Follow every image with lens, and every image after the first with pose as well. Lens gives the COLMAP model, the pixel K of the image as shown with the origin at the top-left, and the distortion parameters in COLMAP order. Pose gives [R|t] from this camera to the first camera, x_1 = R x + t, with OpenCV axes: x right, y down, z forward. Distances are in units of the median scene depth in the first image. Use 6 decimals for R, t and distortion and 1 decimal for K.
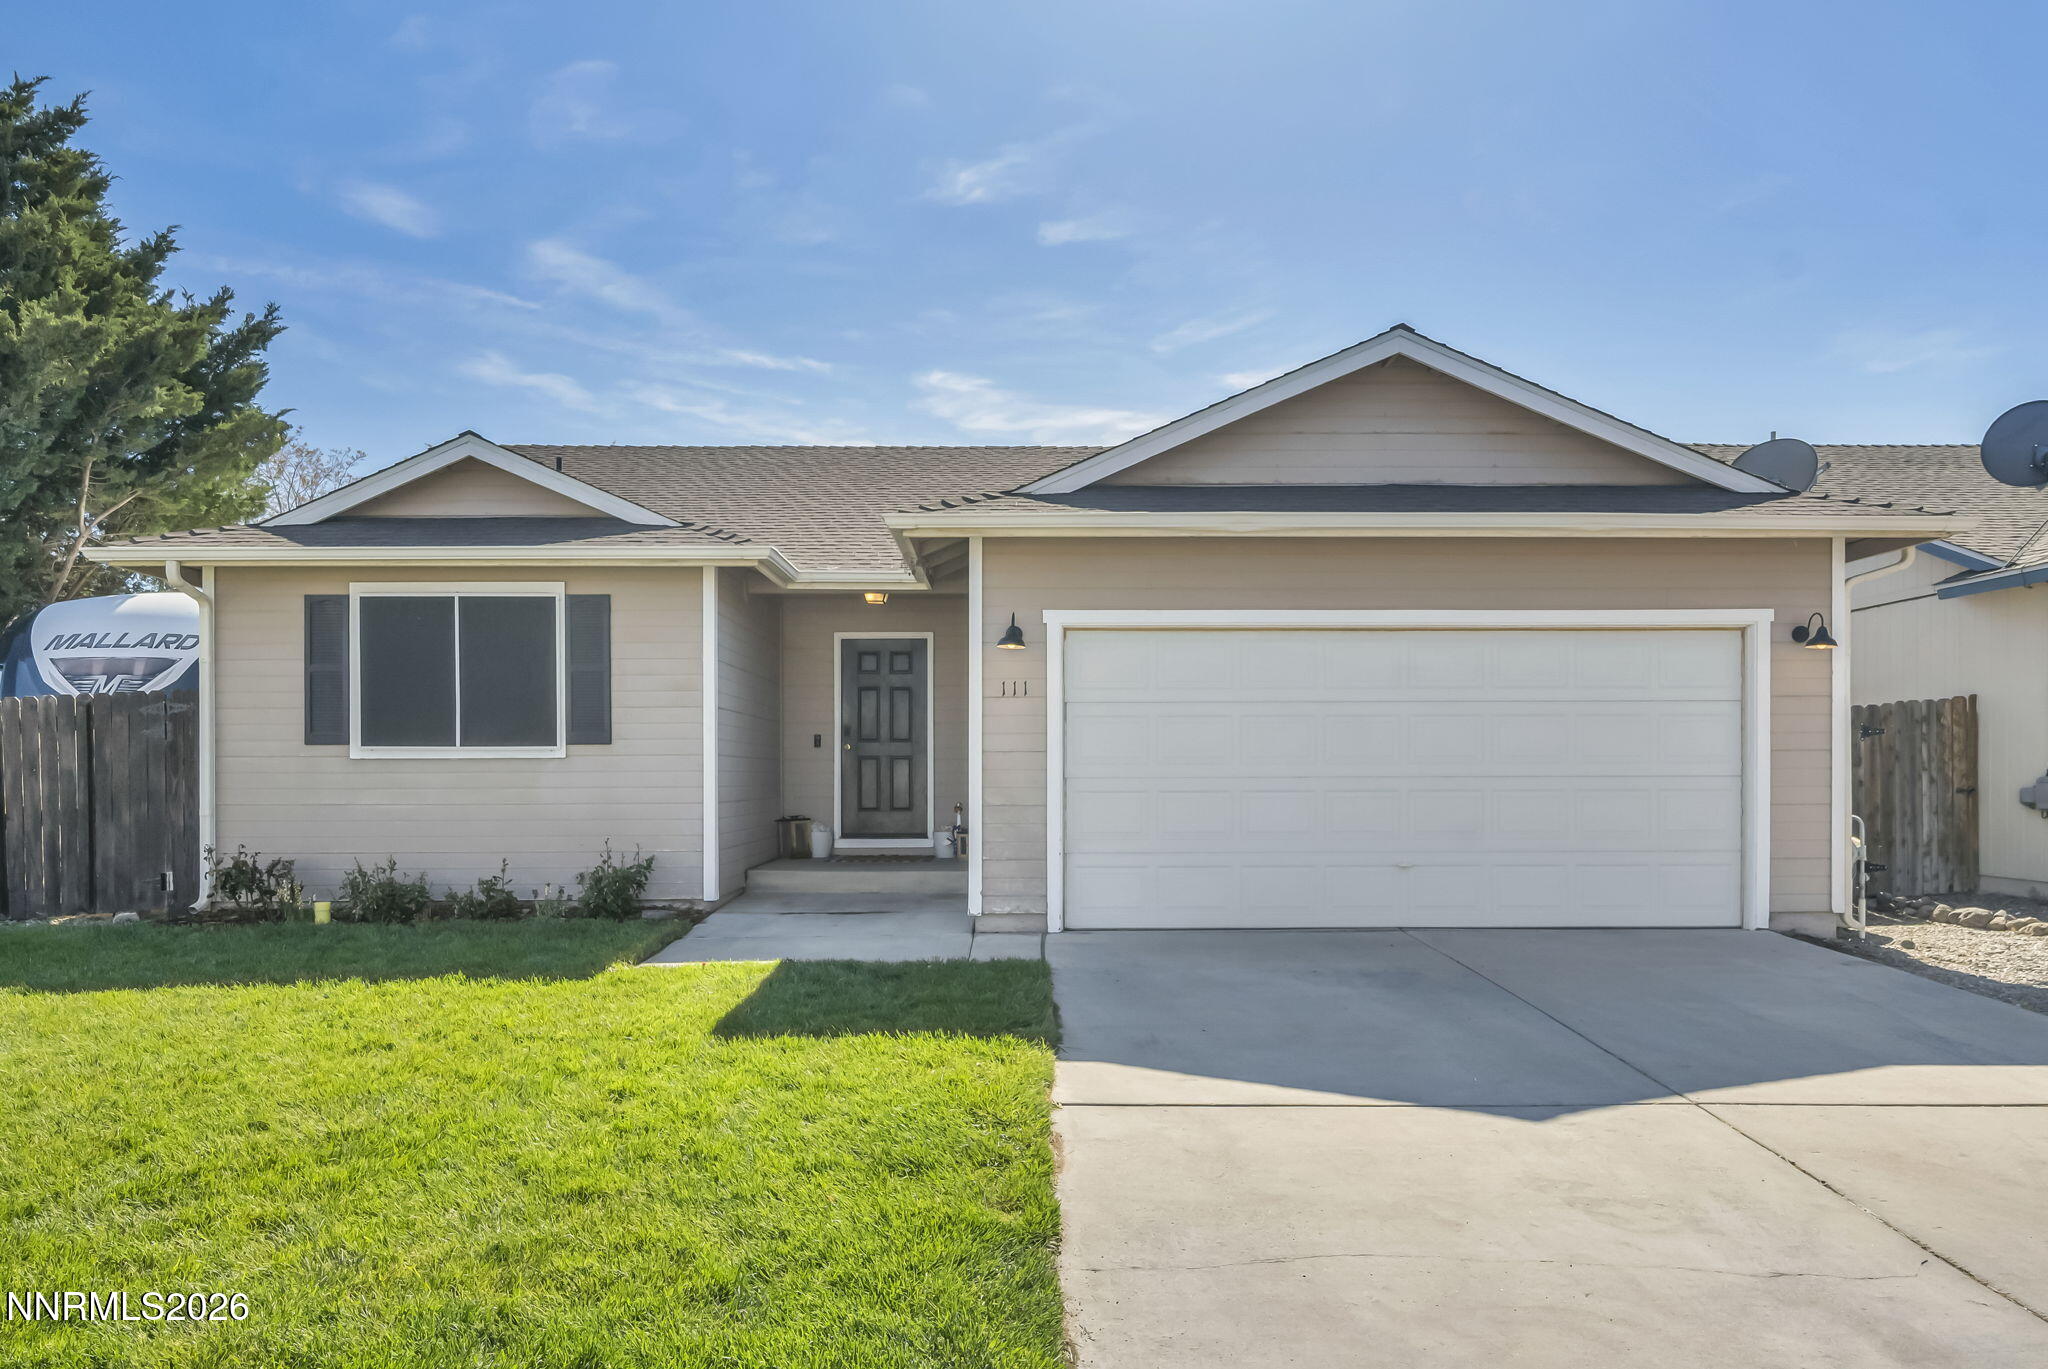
lens RADIAL K [[1311.0, 0, 1009.9], [0, 1311.0, 777.3], [0, 0, 1]] dist [-0.003480, -0.000723]
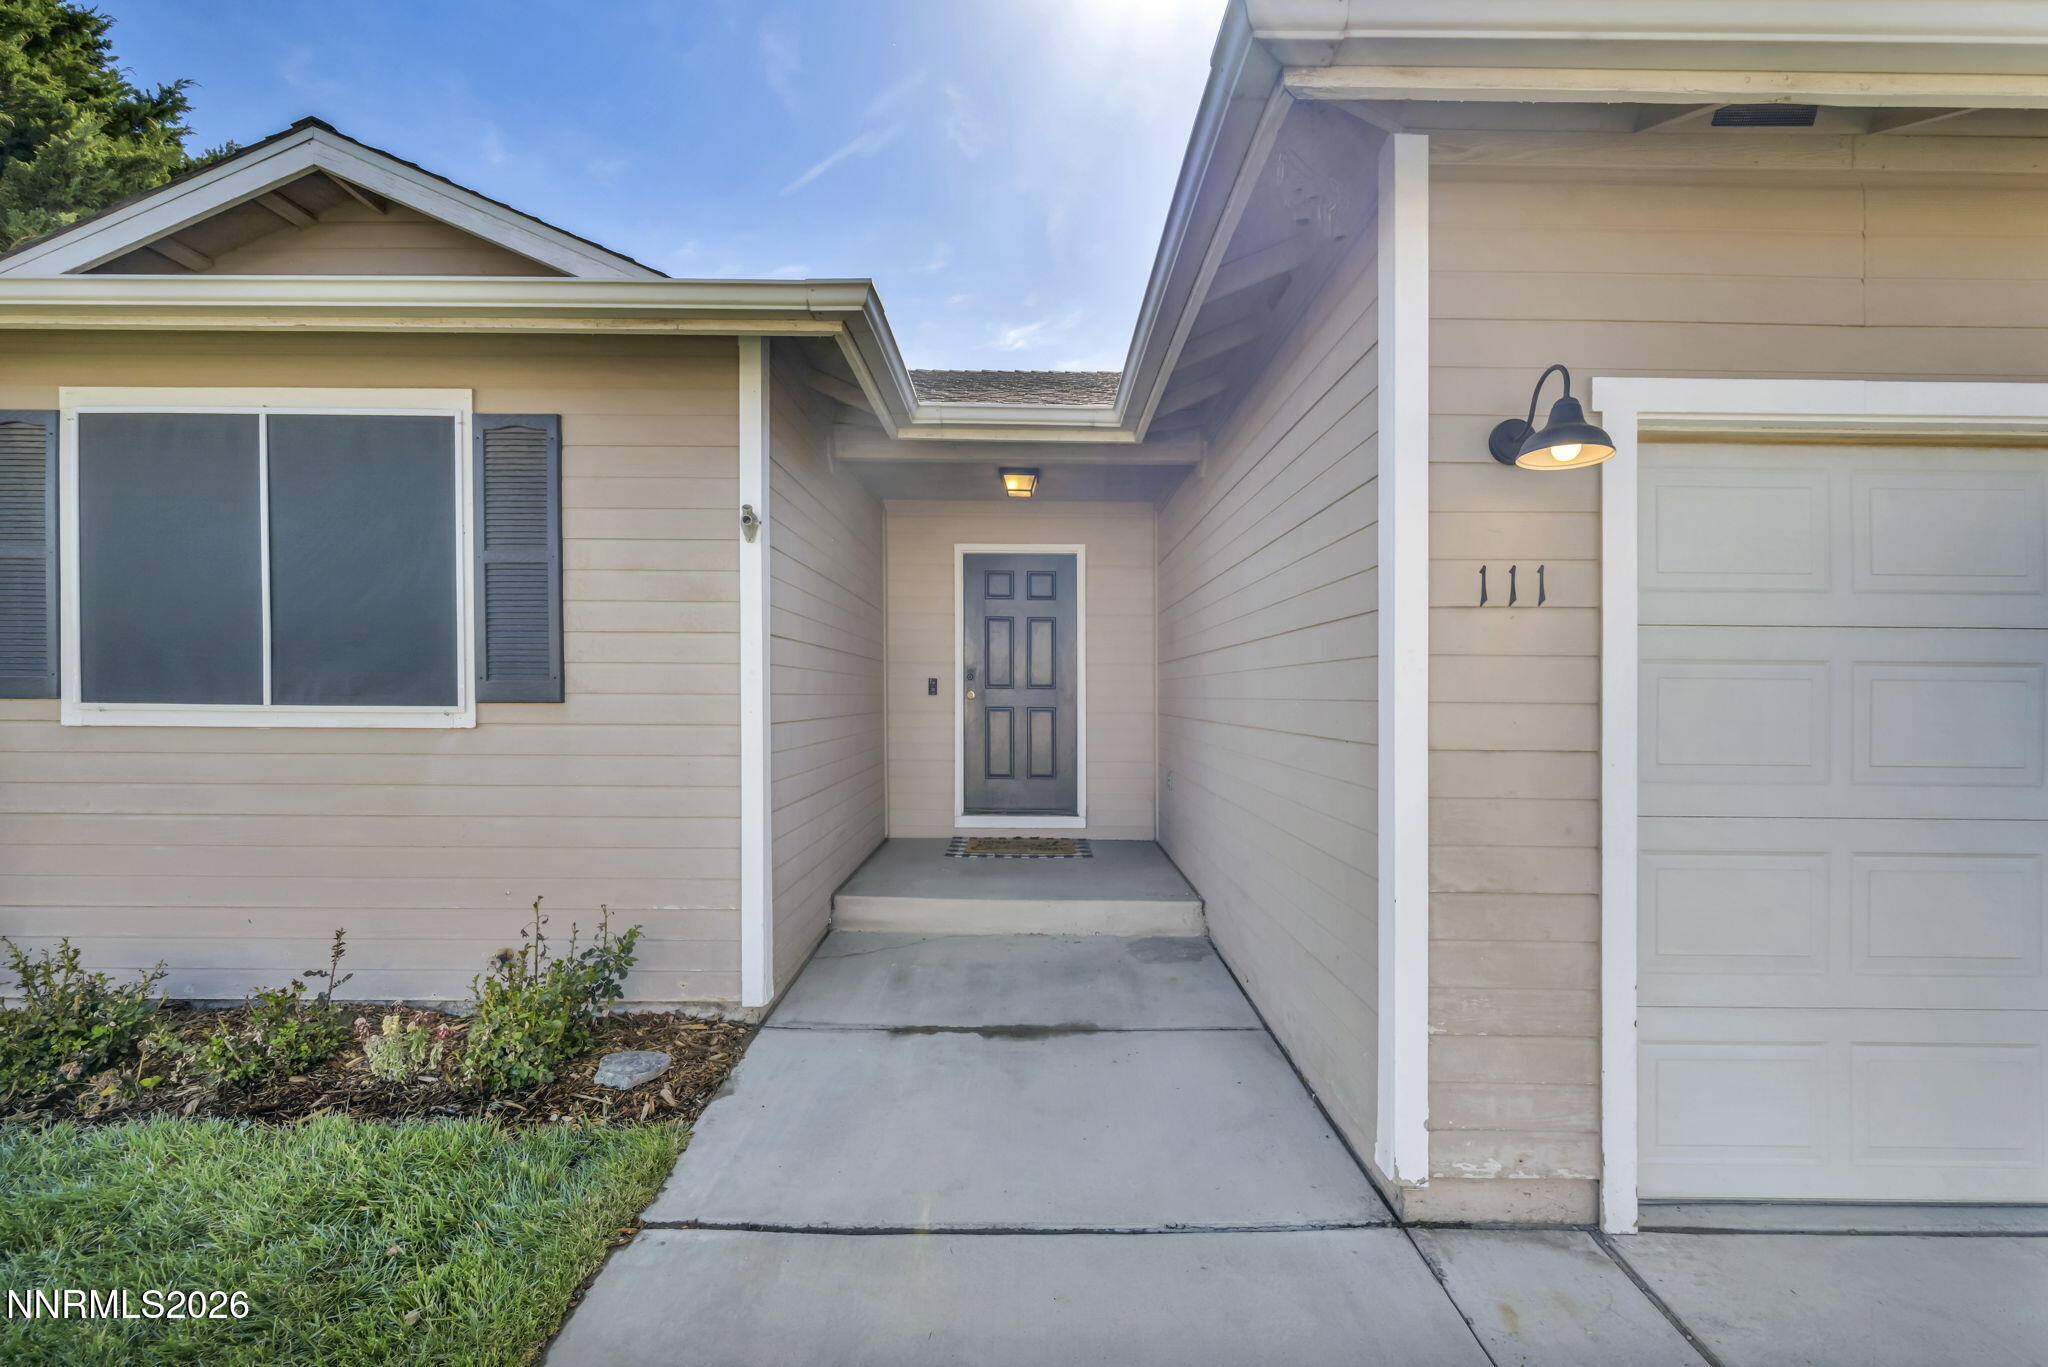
lens RADIAL K [[820.4, 0, 1024.9], [0, 820.4, 696.9], [0, 0, 1]] dist [-0.002742, -0.000214]
pose [[0.999946, 0.008398, 0.006083, -0.122299], [-0.008418, 0.999959, 0.003345, -0.030338], [-0.006055, -0.003396, 0.999976, 0.669054]]
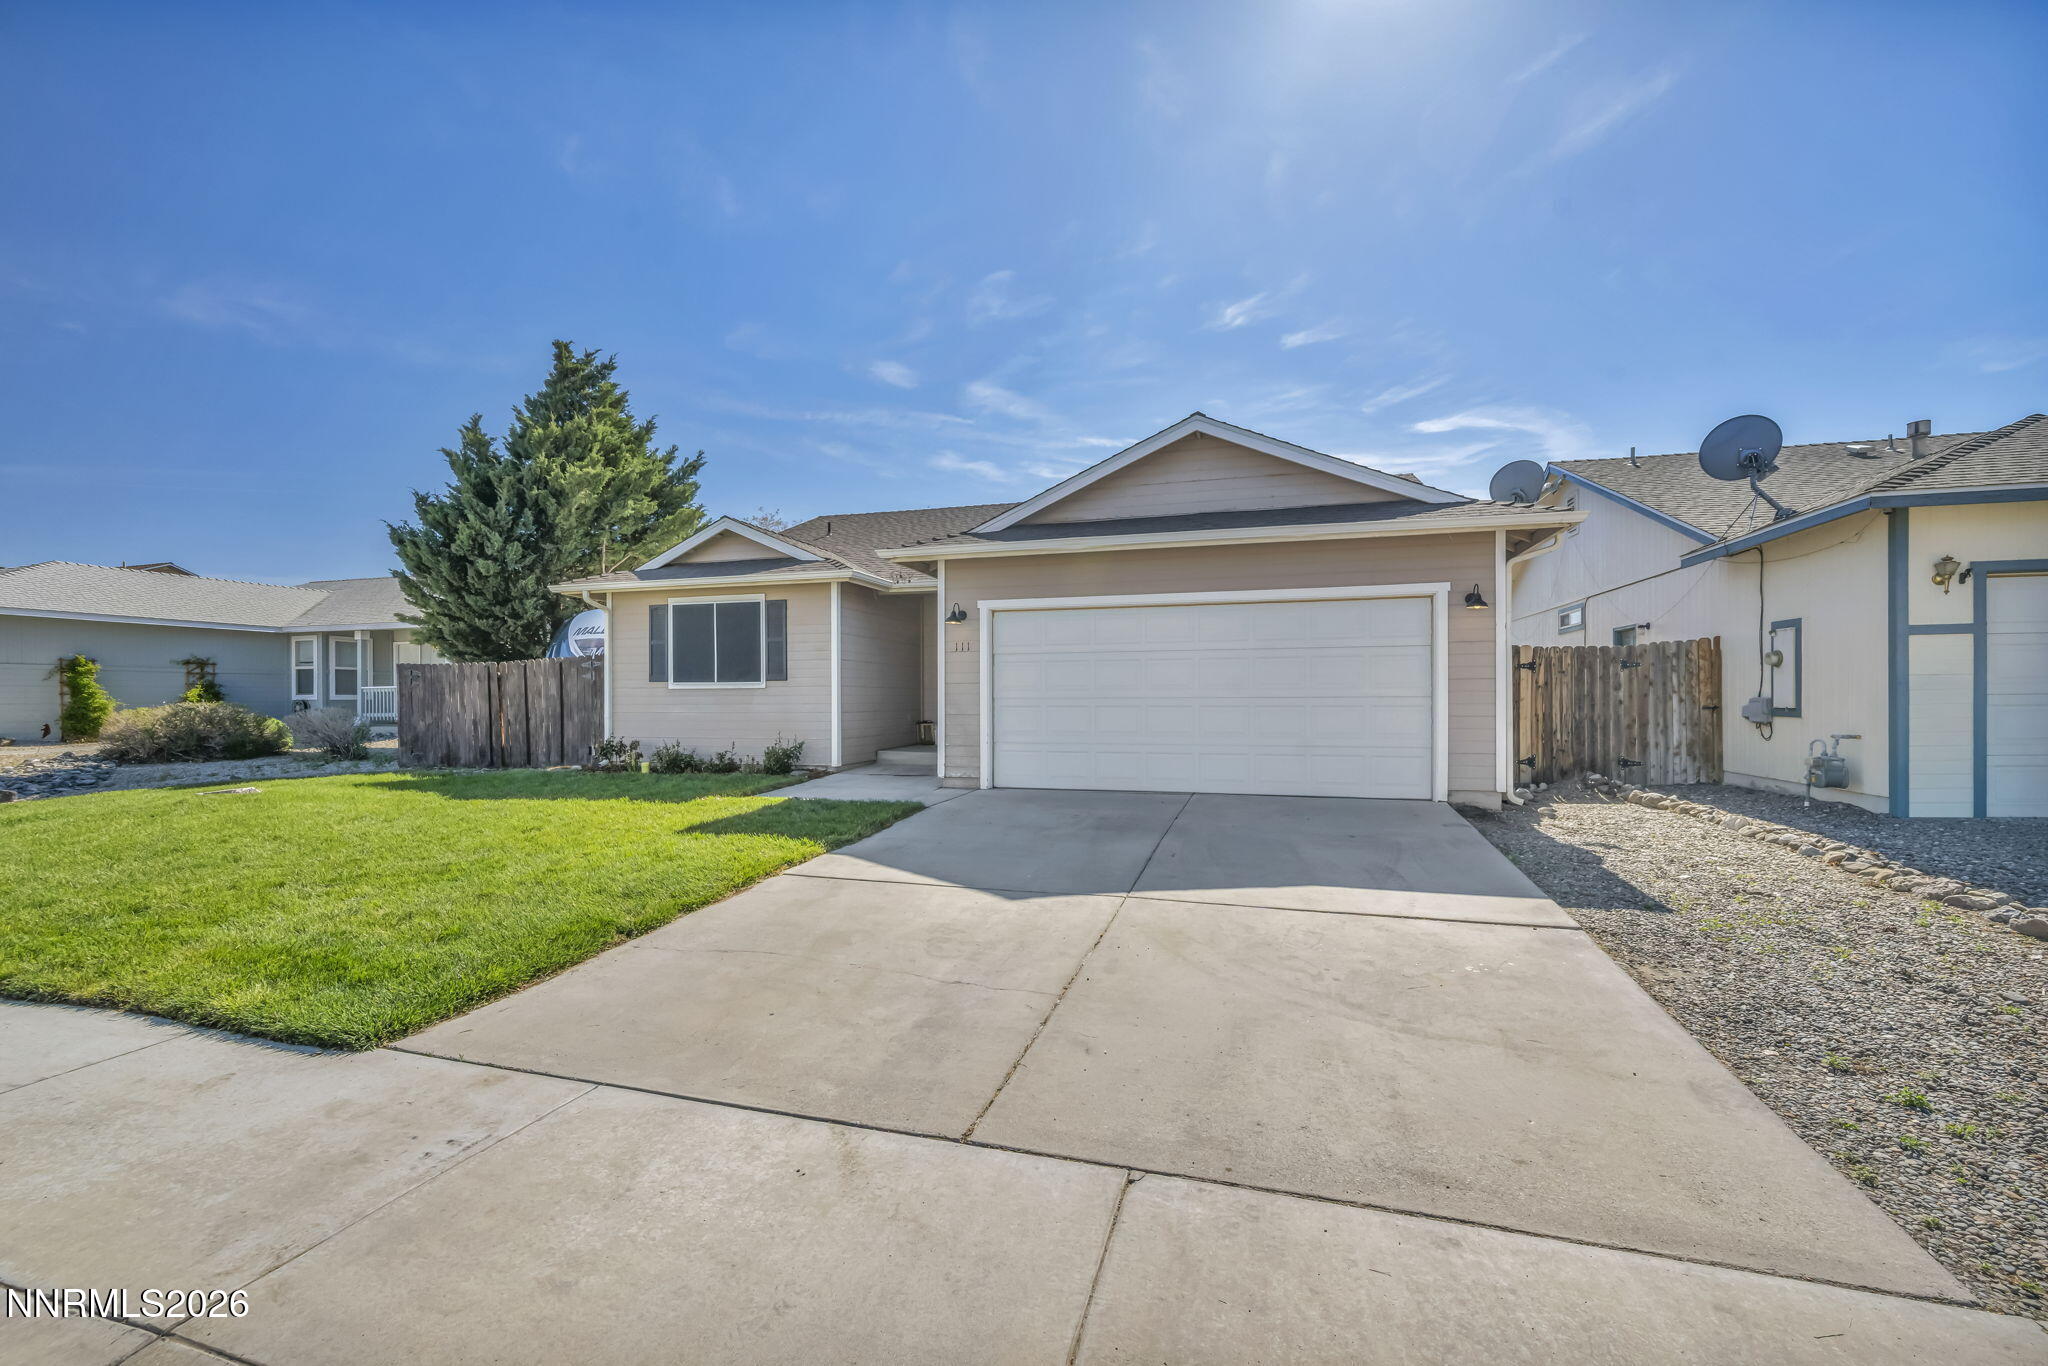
lens RADIAL K [[826.5, 0, 1018.0], [0, 826.5, 692.4], [0, 0, 1]] dist [-0.011966, -0.000062]
pose [[0.956834, -0.003115, -0.290618, 0.340911], [0.000342, 0.999954, -0.009592, 0.002508], [0.290634, 0.009079, 0.956791, -0.015005]]
